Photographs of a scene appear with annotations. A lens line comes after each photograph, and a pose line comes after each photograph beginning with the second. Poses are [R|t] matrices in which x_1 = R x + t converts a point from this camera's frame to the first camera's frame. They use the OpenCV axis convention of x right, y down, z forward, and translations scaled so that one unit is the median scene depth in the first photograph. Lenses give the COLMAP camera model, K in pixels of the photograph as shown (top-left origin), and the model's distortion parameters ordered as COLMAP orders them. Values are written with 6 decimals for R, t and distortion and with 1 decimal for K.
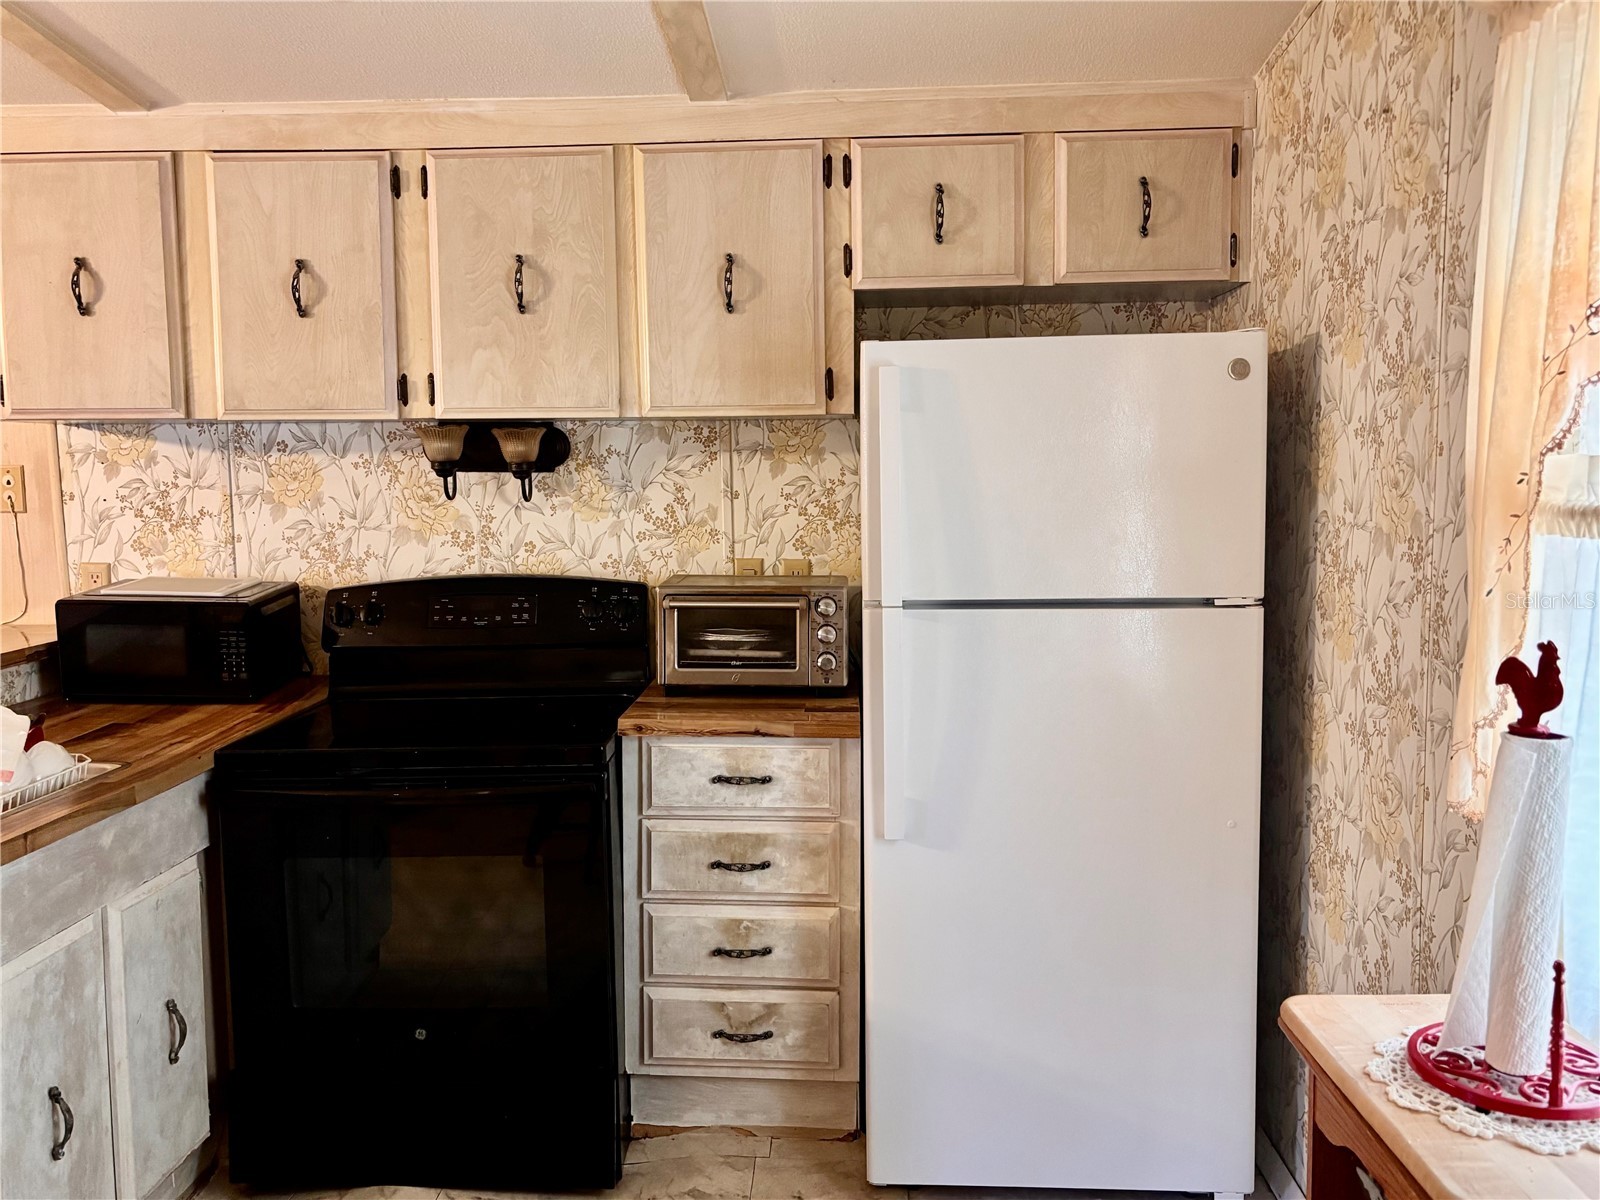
lens RADIAL K [[1285.7, 0, 800.0], [0, 1285.7, 600.0], [0, 0, 1]] dist [-0.000417, -0.010006]
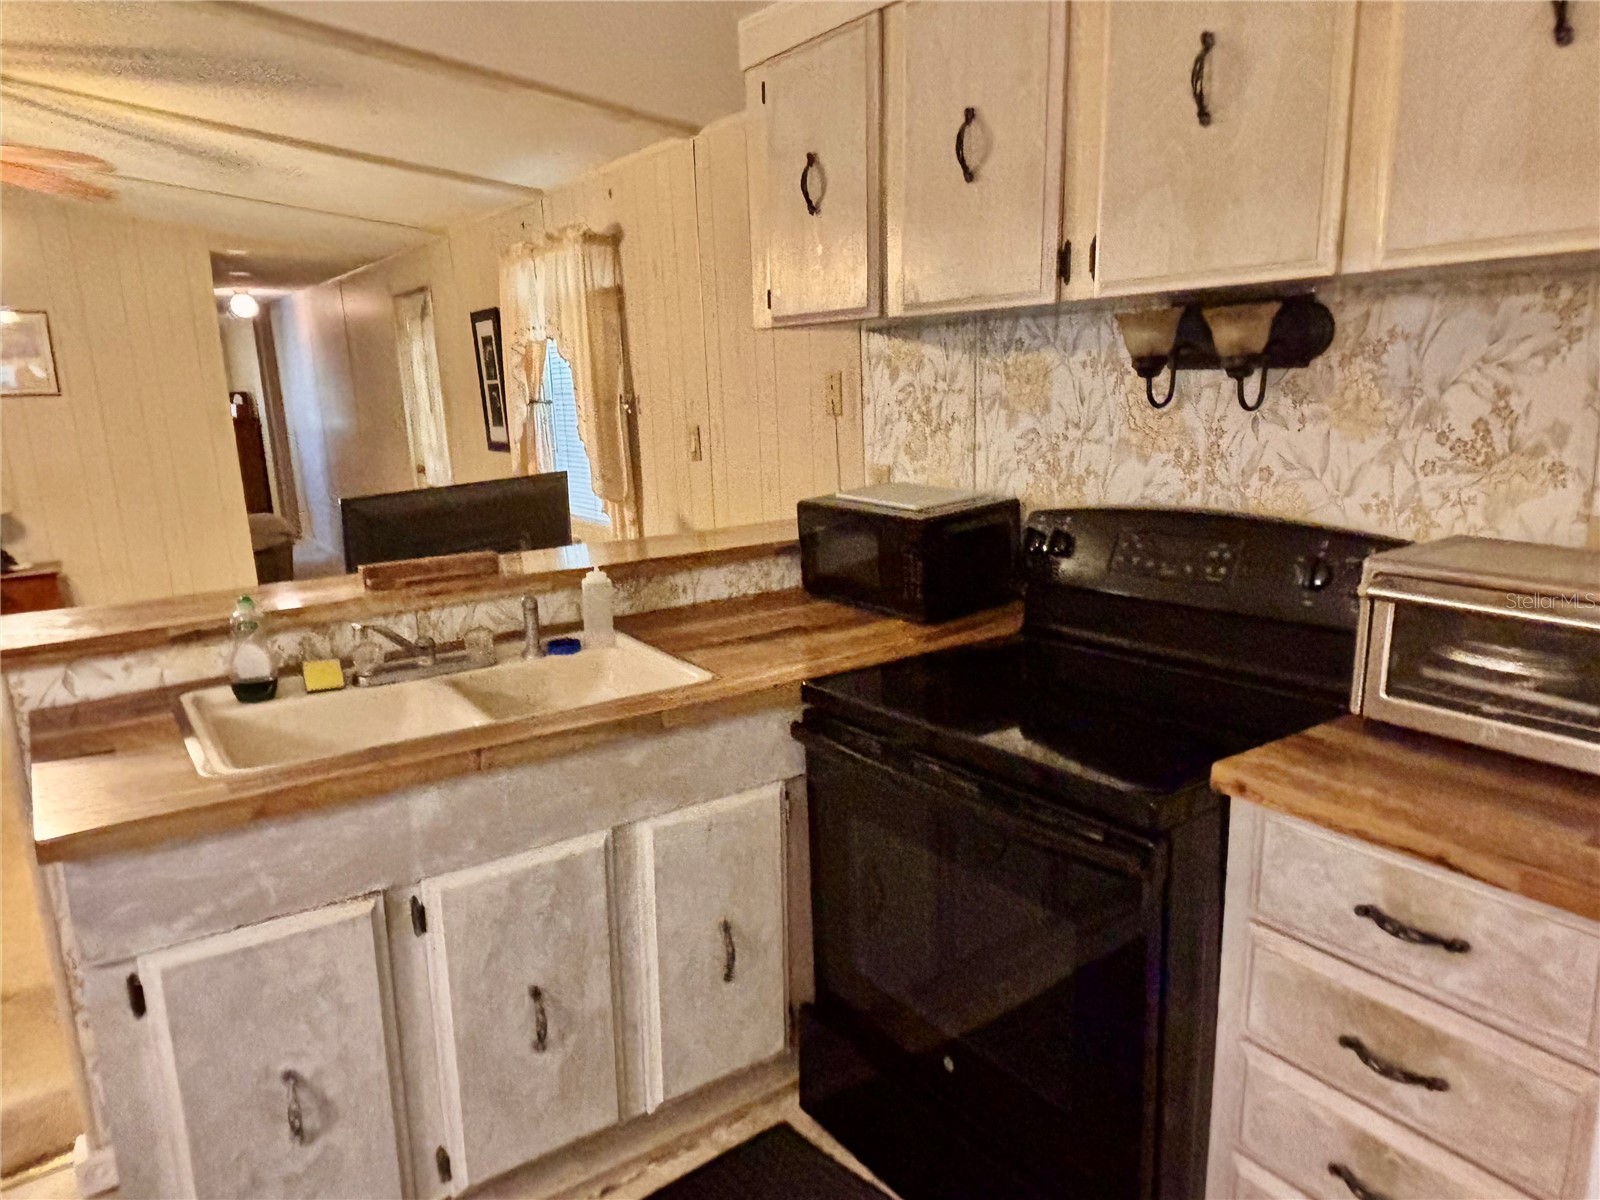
lens RADIAL K [[1042.9, 0, 804.0], [0, 1042.9, 620.3], [0, 0, 1]] dist [0.058957, -0.081246]
pose [[0.614995, 0.167064, -0.770630, 0.102583], [-0.061670, 0.984495, 0.164212, -0.042095], [0.786116, -0.053465, 0.615763, 0.431745]]
